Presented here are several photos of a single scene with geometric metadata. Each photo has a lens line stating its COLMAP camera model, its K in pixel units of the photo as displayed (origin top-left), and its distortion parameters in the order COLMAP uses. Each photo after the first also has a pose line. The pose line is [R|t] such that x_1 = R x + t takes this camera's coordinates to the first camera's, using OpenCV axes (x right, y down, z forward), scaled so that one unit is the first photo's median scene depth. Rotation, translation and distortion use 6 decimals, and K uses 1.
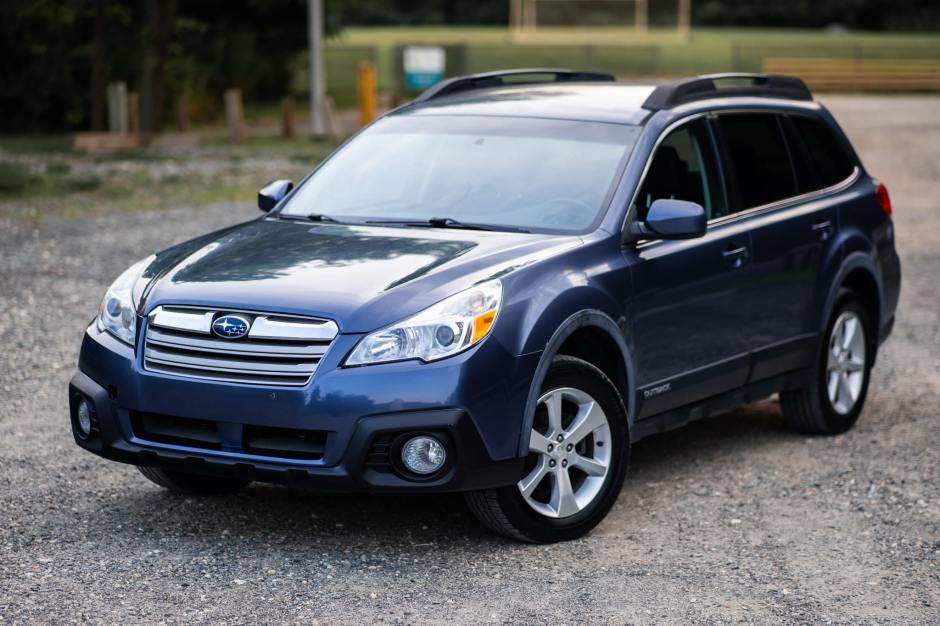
lens RADIAL K [[2998.6, 0, 470.0], [0, 2998.6, 313.0], [0, 0, 1]] dist [0.069123, -0.069920]
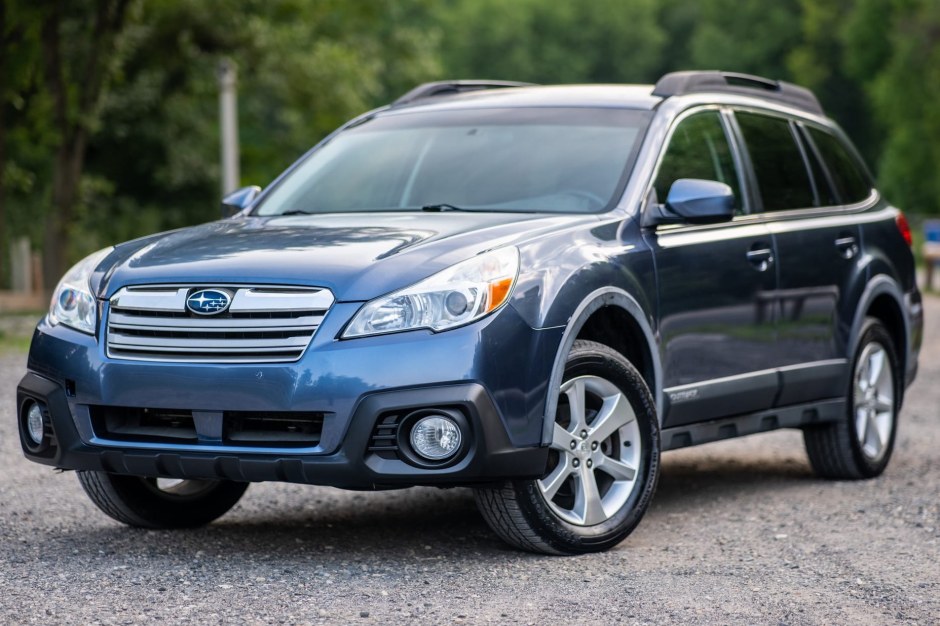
lens RADIAL K [[2998.6, 0, 470.0], [0, 2998.6, 313.0], [0, 0, 1]] dist [0.069123, -0.069920]
pose [[0.998612, -0.015837, 0.050224, -0.046478], [0.021672, 0.992794, -0.117855, 0.109078], [-0.047996, 0.118780, 0.991760, 0.130430]]
